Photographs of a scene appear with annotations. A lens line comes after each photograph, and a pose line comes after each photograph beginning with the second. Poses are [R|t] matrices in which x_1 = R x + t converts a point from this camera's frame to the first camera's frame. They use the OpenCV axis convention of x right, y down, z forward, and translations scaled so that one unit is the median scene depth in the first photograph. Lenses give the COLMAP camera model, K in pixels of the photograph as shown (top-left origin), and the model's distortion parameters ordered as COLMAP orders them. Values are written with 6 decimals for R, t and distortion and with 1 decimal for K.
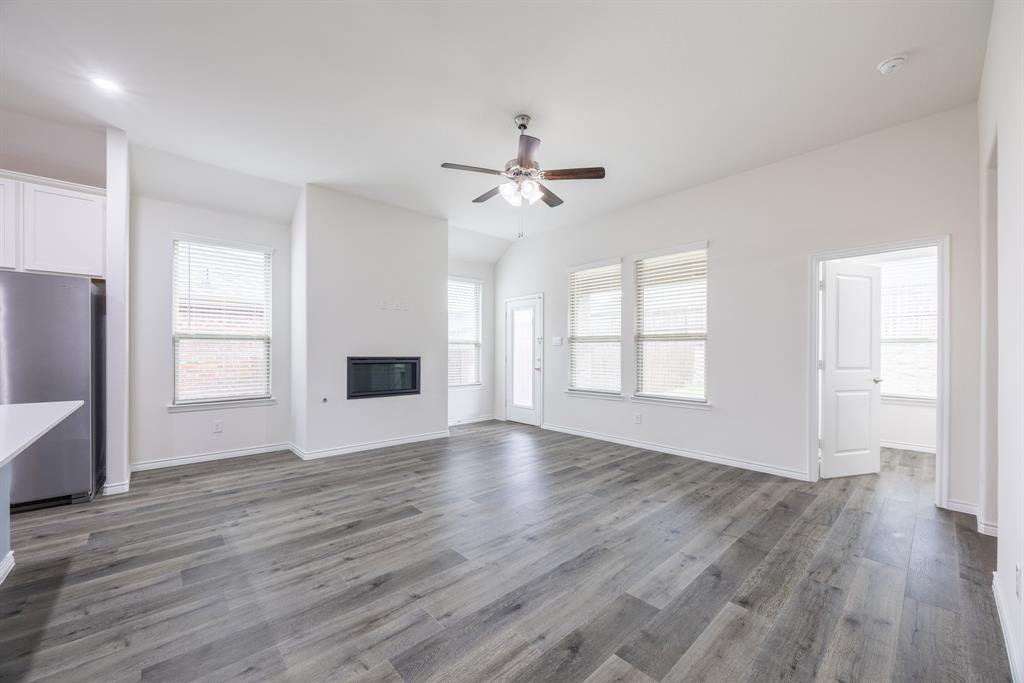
lens RADIAL K [[389.6, 0, 512.1], [0, 389.6, 352.2], [0, 0, 1]] dist [-0.005095, 0.001801]
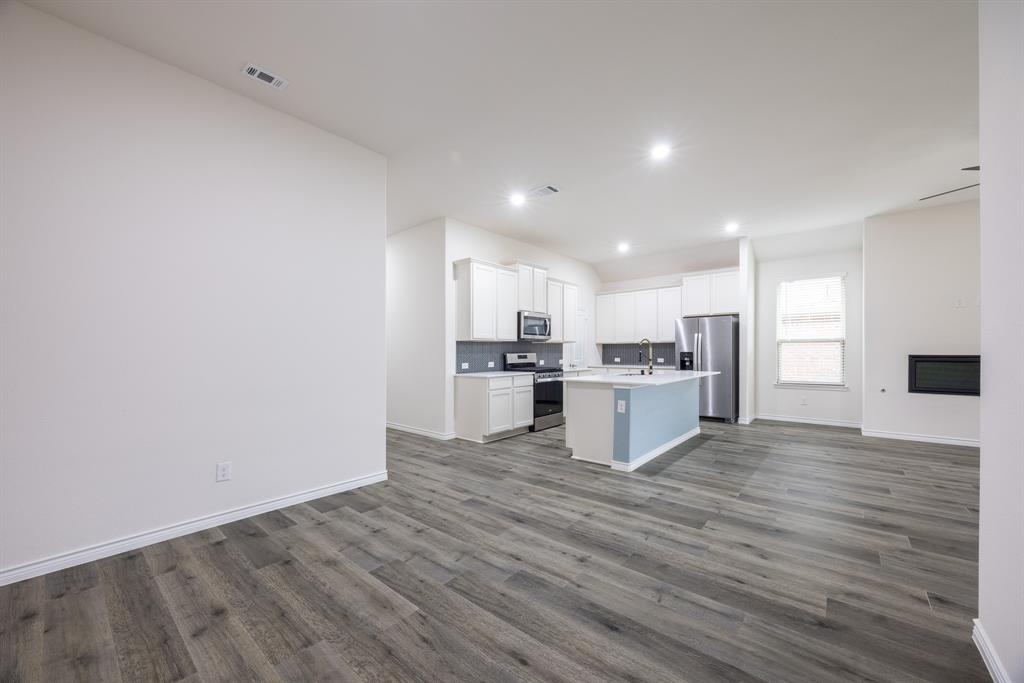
lens RADIAL K [[389.6, 0, 507.6], [0, 389.6, 360.1], [0, 0, 1]] dist [-0.005095, 0.001801]
pose [[0.118146, 0.015638, -0.992873, 0.719542], [0.004320, 0.999858, 0.016262, 0.005853], [0.992987, -0.006211, 0.118062, -0.370531]]
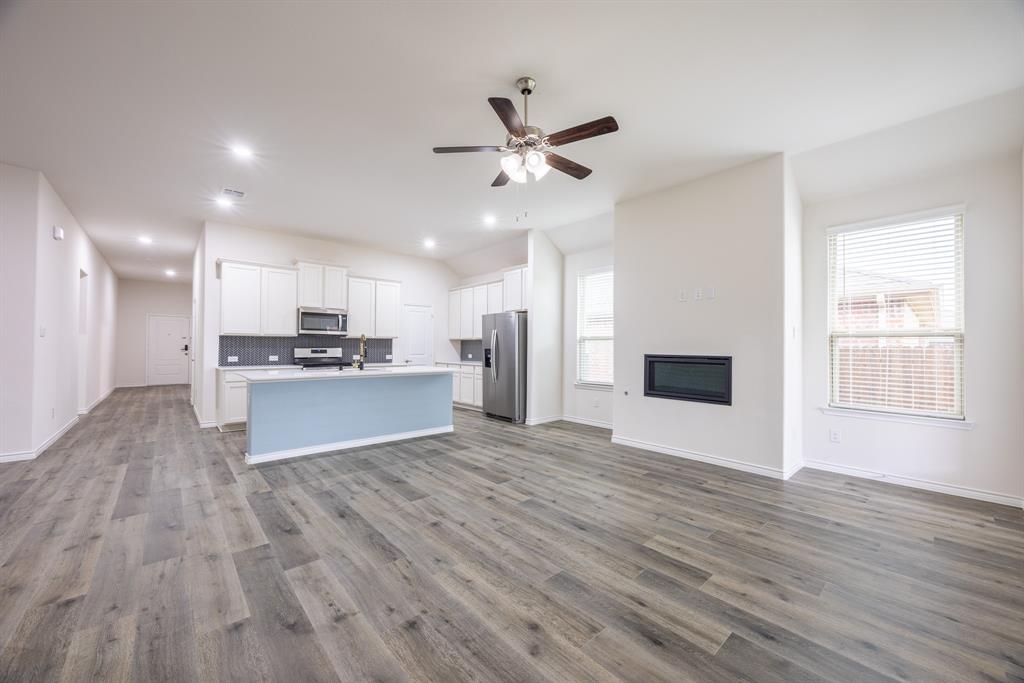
lens RADIAL K [[389.6, 0, 509.3], [0, 389.6, 346.0], [0, 0, 1]] dist [-0.005095, 0.001801]
pose [[-0.018093, -0.007613, -0.999807, 0.782040], [-0.007658, 0.999943, -0.007476, 0.000995], [0.999807, 0.007522, -0.018151, 0.862639]]
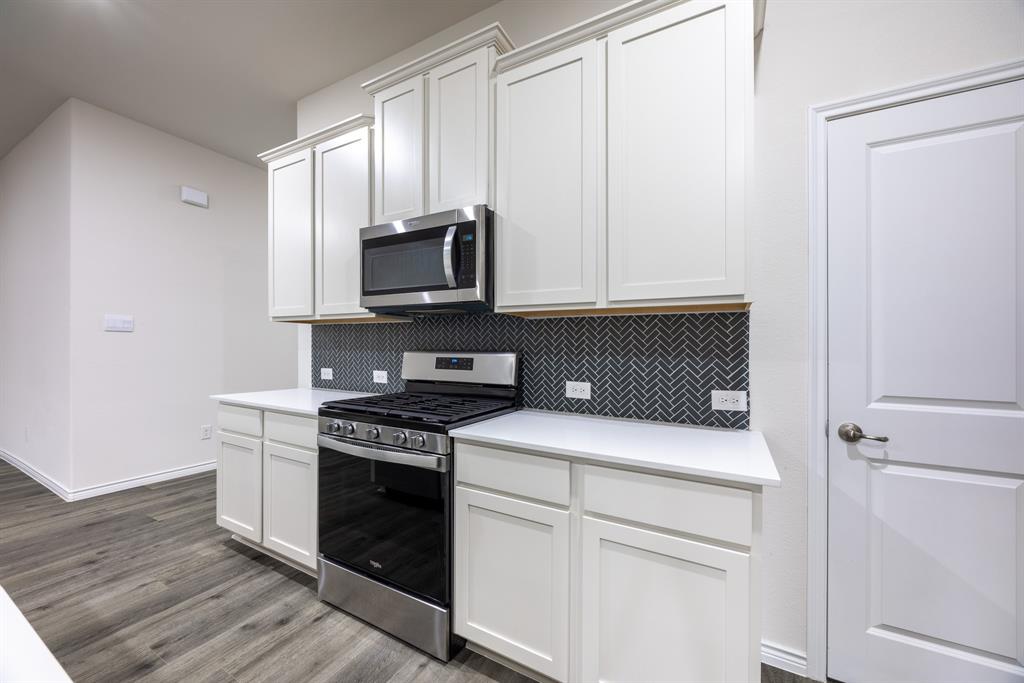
lens RADIAL K [[389.6, 0, 505.4], [0, 389.6, 346.4], [0, 0, 1]] dist [-0.005095, 0.001801]
pose [[-0.950404, -0.016864, -0.310560, -0.963847], [-0.016625, 0.999856, -0.003415, -0.005235], [0.310573, 0.001917, -0.950548, 0.507718]]
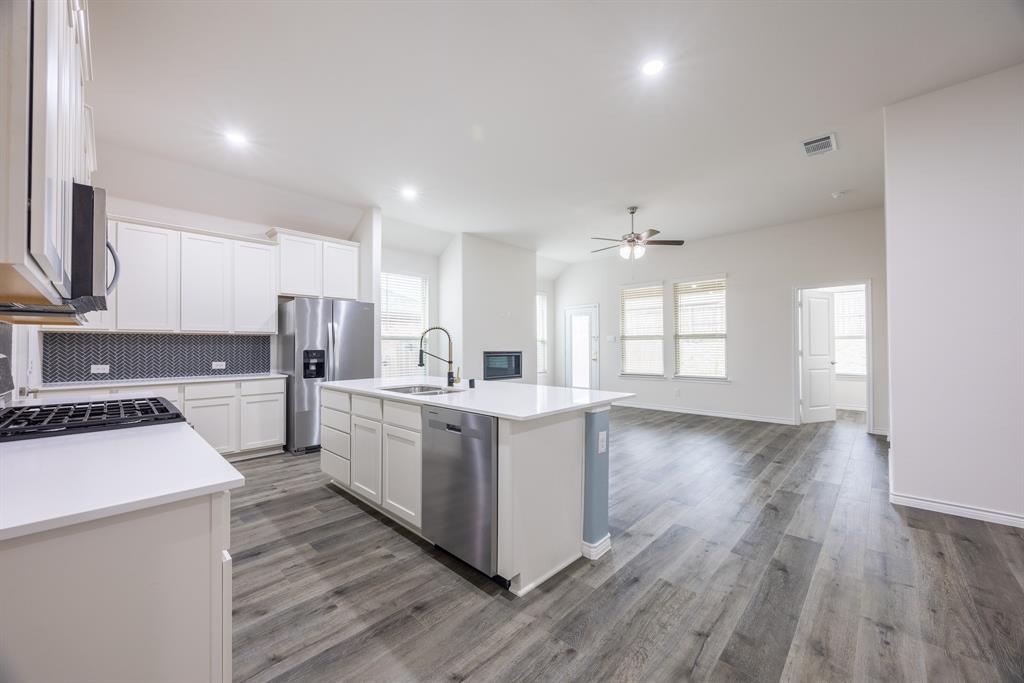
lens RADIAL K [[389.6, 0, 513.8], [0, 389.6, 343.0], [0, 0, 1]] dist [-0.005095, 0.001801]
pose [[0.997504, -0.008214, 0.070126, -0.530401], [0.009106, 0.999881, -0.012416, -0.000562], [-0.070015, 0.013024, 0.997461, -0.553404]]
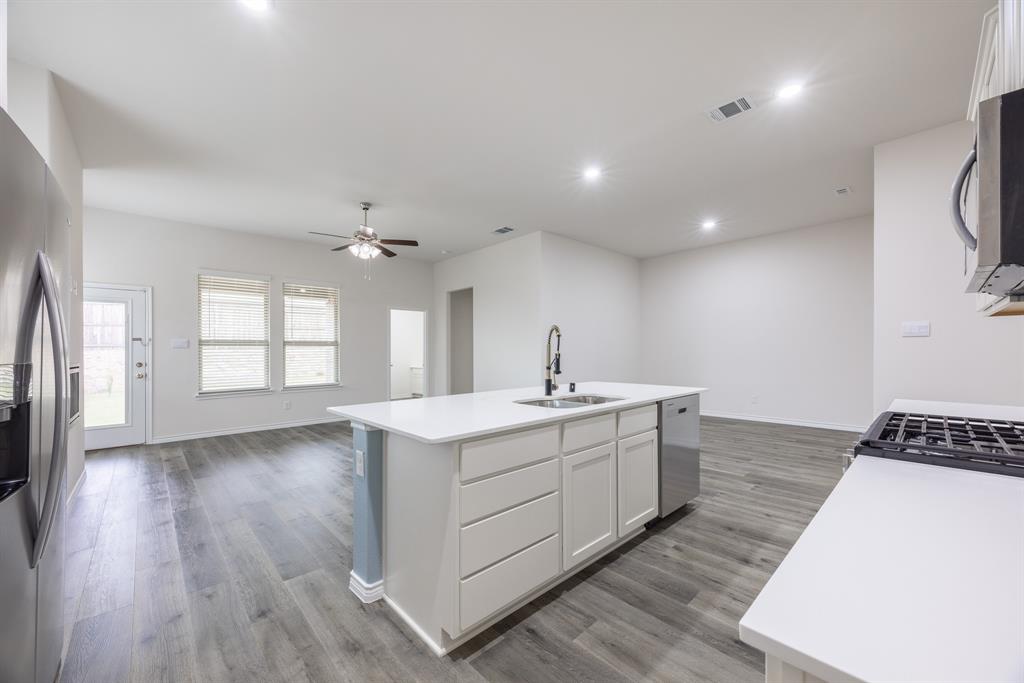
lens RADIAL K [[389.6, 0, 508.1], [0, 389.6, 354.2], [0, 0, 1]] dist [-0.005095, 0.001801]
pose [[-0.004728, -0.009875, 0.999940, -1.351488], [0.011449, 0.999885, 0.009929, -0.005462], [-0.999923, 0.011496, -0.004615, 0.383426]]
